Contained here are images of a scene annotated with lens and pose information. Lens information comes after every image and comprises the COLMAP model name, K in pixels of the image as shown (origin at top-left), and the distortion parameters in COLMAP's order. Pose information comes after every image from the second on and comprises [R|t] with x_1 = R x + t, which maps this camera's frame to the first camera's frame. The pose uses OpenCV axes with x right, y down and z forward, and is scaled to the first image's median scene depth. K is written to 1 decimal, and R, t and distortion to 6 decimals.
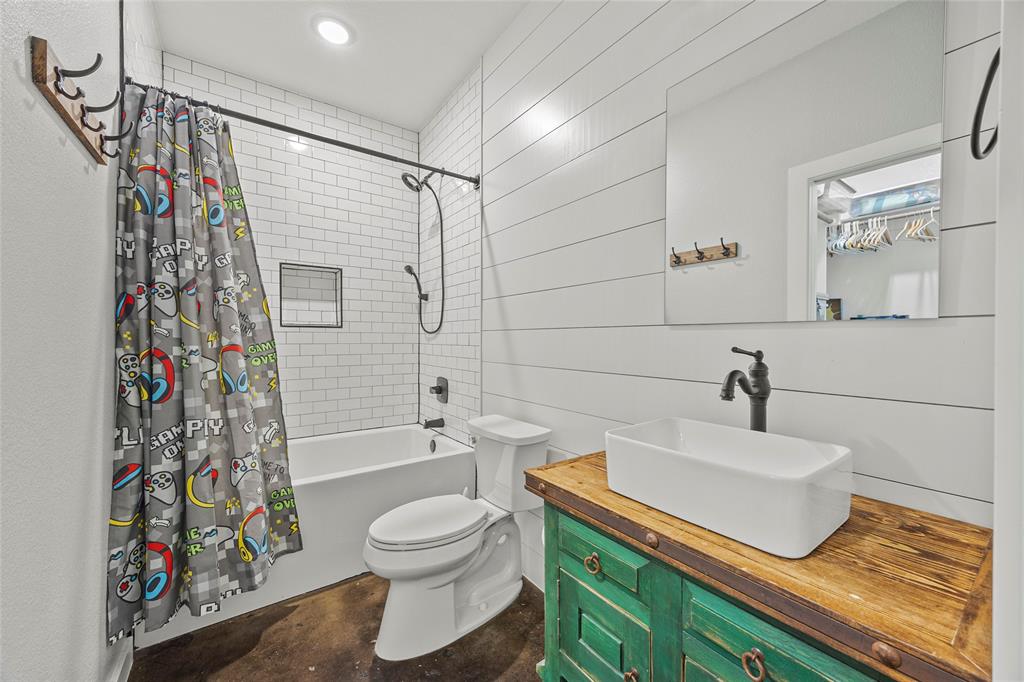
lens RADIAL K [[391.1, 0, 515.1], [0, 391.1, 343.9], [0, 0, 1]] dist [-0.000019, -0.000428]
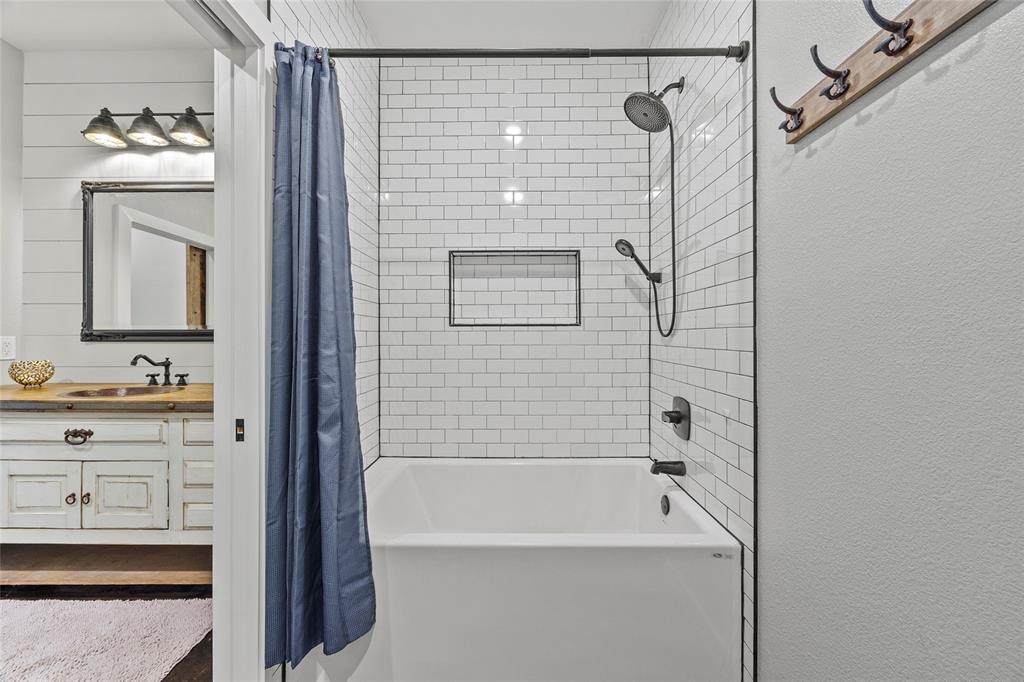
lens RADIAL K [[391.1, 0, 517.0], [0, 391.1, 339.3], [0, 0, 1]] dist [-0.000019, -0.000428]
pose [[0.813247, -0.003730, -0.581906, -0.032190], [0.000095, 0.999980, -0.006277, -0.007185], [0.581918, 0.005050, 0.813232, 0.320651]]
